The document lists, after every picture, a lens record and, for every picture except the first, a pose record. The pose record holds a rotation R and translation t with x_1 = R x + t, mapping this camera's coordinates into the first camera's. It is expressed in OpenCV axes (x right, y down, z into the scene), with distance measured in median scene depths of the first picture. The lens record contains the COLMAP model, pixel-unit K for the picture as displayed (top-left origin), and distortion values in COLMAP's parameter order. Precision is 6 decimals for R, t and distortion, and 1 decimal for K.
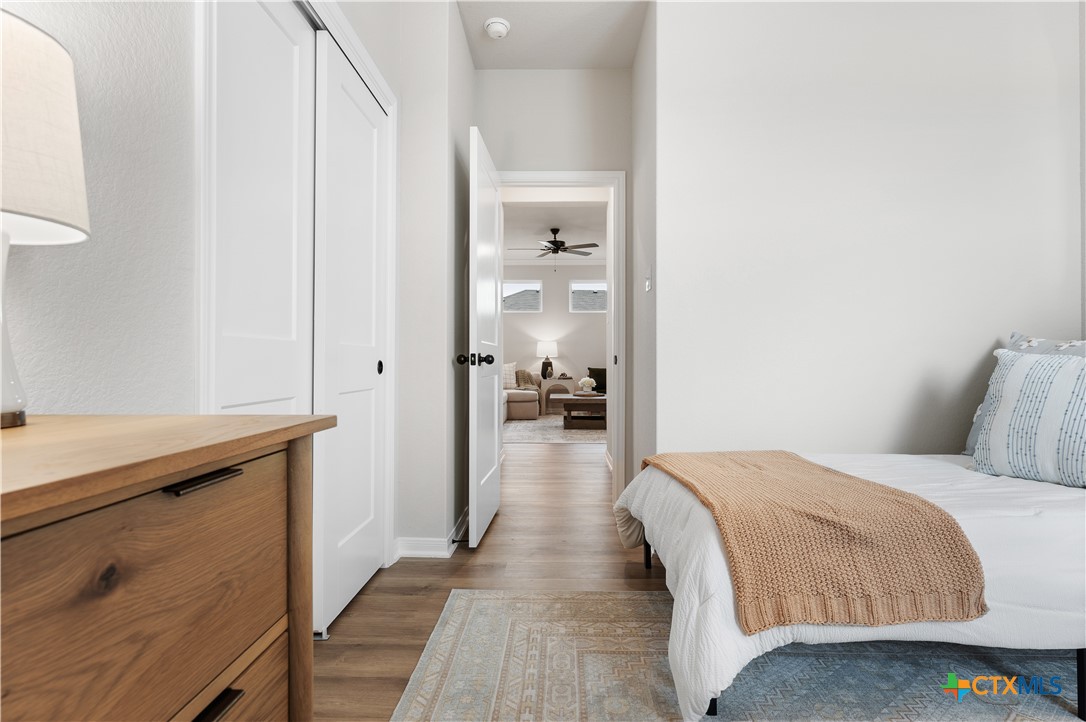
lens RADIAL K [[539.1, 0, 542.1], [0, 539.1, 348.6], [0, 0, 1]] dist [0.000391, 0.000000]
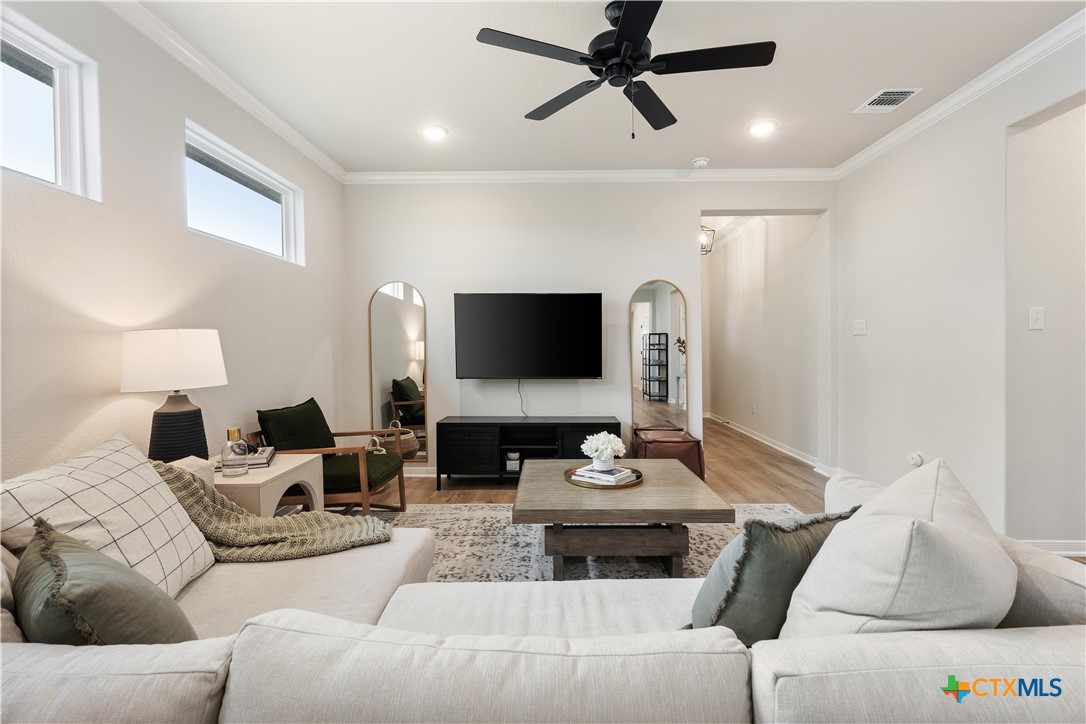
lens RADIAL K [[487.5, 0, 546.2], [0, 487.5, 353.6], [0, 0, 1]] dist [0.001701, 0.000384]
pose [[-0.016734, -0.016832, 0.999718, -0.225059], [-0.015109, 0.999748, 0.016580, -0.008566], [-0.999746, -0.014827, -0.016984, 0.853828]]
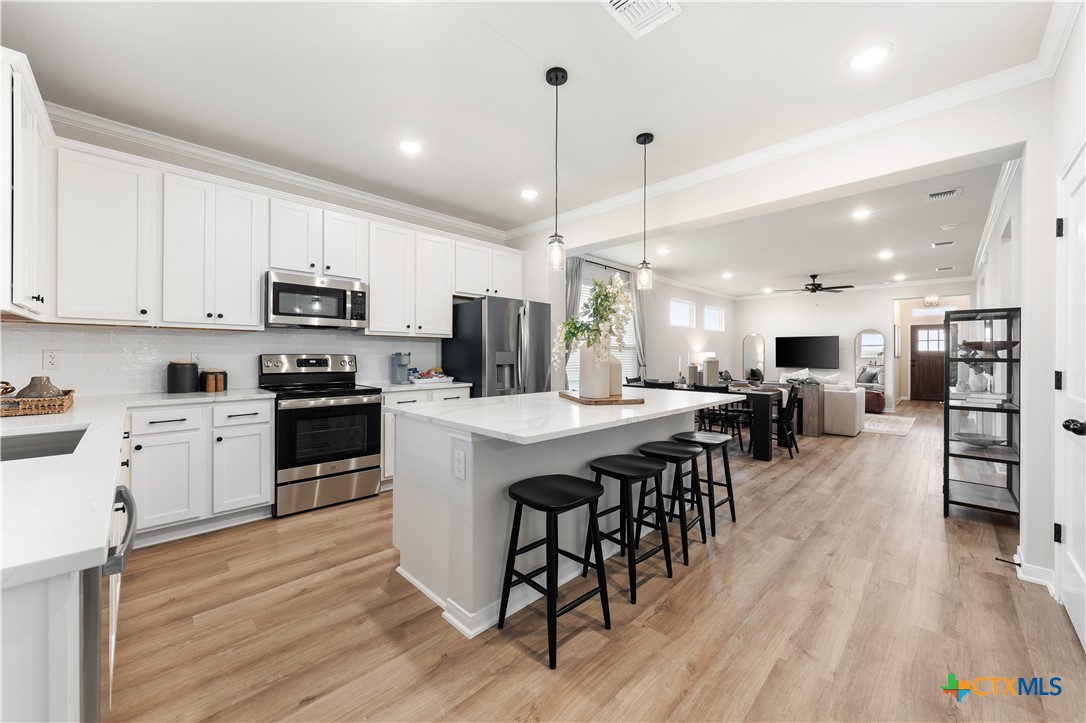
lens RADIAL K [[406.5, 0, 542.2], [0, 406.5, 355.4], [0, 0, 1]] dist [-0.002669, -0.000134]
pose [[0.684604, 0.001856, 0.728913, -0.973177], [-0.017543, 0.999749, 0.013931, -0.011959], [-0.728704, -0.022325, 0.684465, 0.645069]]
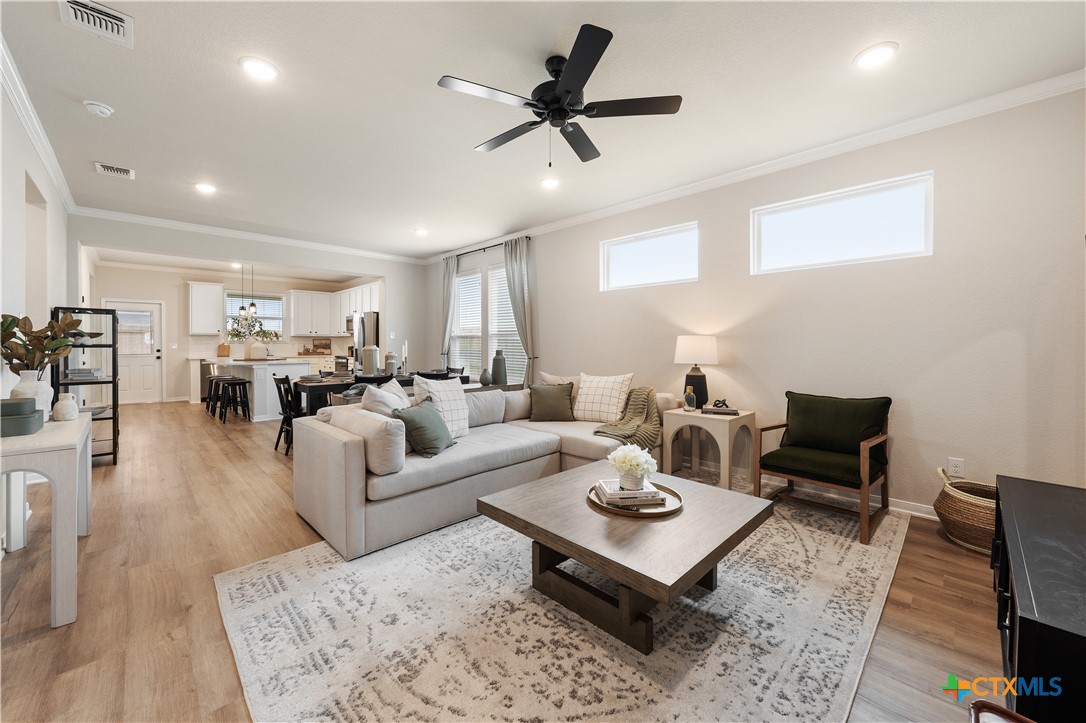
lens RADIAL K [[415.7, 0, 539.4], [0, 415.7, 345.9], [0, 0, 1]] dist [-0.000405, -0.000004]
pose [[0.717834, 0.004584, -0.696200, 0.183044], [0.011696, 0.999758, 0.018643, -0.012388], [0.696116, -0.021525, 0.717606, 0.625859]]
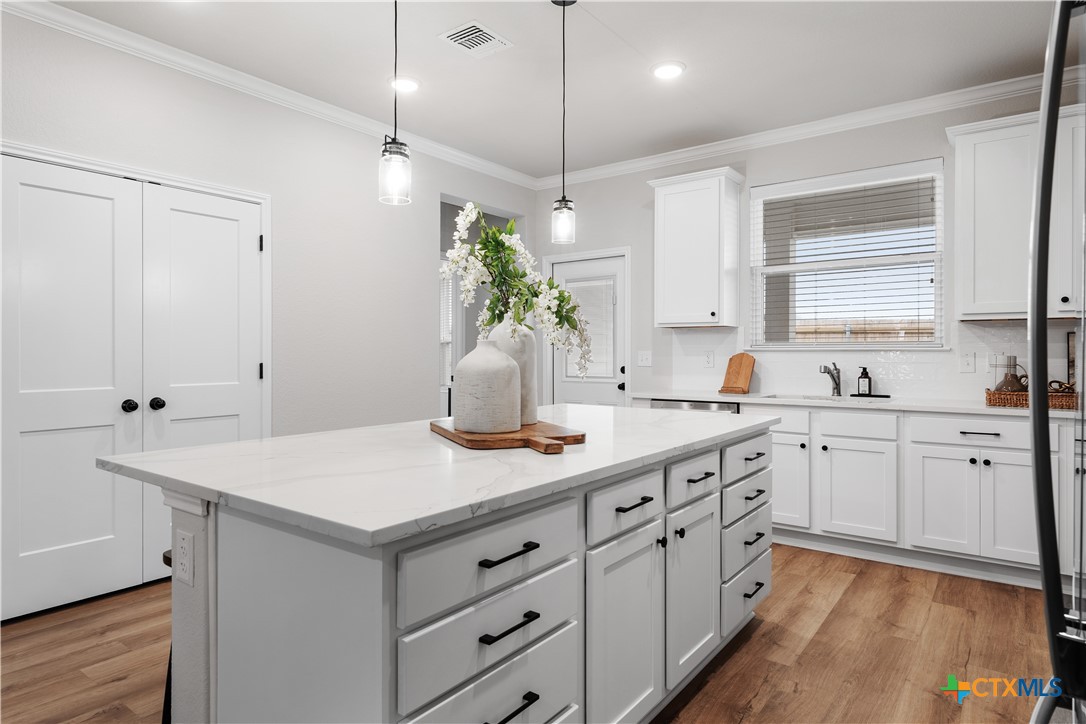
lens RADIAL K [[627.8, 0, 543.0], [0, 627.8, 362.0], [0, 0, 1]] dist [0.003263, 0.000291]
pose [[-0.572378, 0.014332, -0.819865, -0.546503], [0.015172, 0.999861, 0.006887, -0.006731], [0.819850, -0.008497, -0.572516, 0.962947]]
